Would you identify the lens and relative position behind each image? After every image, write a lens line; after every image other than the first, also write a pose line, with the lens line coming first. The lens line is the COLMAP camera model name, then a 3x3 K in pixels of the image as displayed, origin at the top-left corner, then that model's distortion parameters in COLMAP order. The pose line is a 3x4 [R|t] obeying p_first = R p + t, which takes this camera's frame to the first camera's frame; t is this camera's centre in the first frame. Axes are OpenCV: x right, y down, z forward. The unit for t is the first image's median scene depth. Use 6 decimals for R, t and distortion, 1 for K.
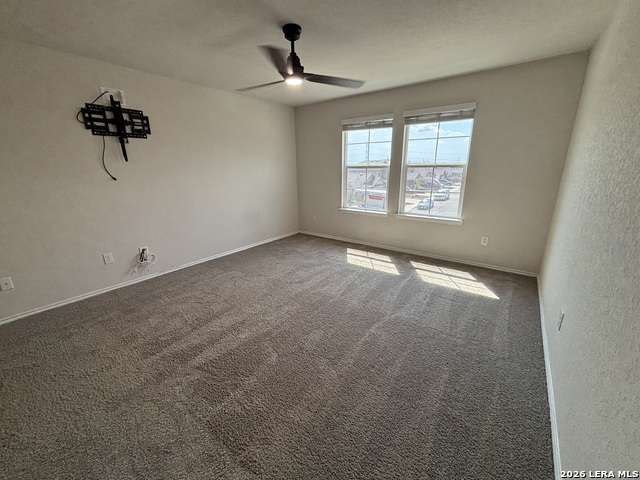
lens RADIAL K [[259.2, 0, 320.0], [0, 259.2, 240.0], [0, 0, 1]] dist [0.000248, 0.003096]
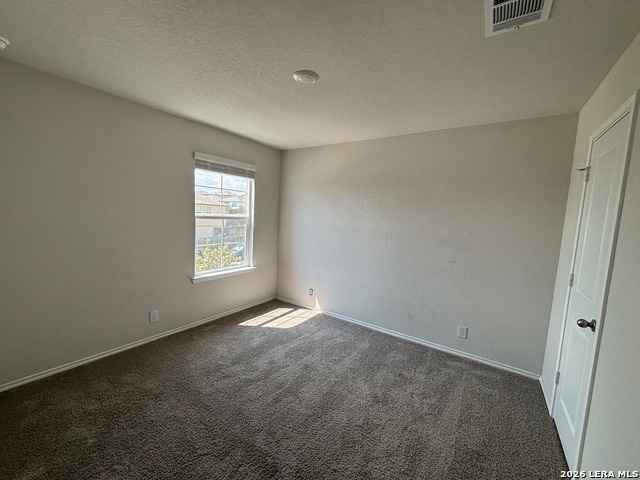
lens RADIAL K [[255.4, 0, 320.0], [0, 255.4, 240.0], [0, 0, 1]] dist [0.000579, 0.000104]
pose [[-0.047686, -0.080713, 0.995596, -0.702700], [0.241956, 0.966112, 0.089912, -0.241812], [-0.969115, 0.245178, -0.026541, 0.839666]]
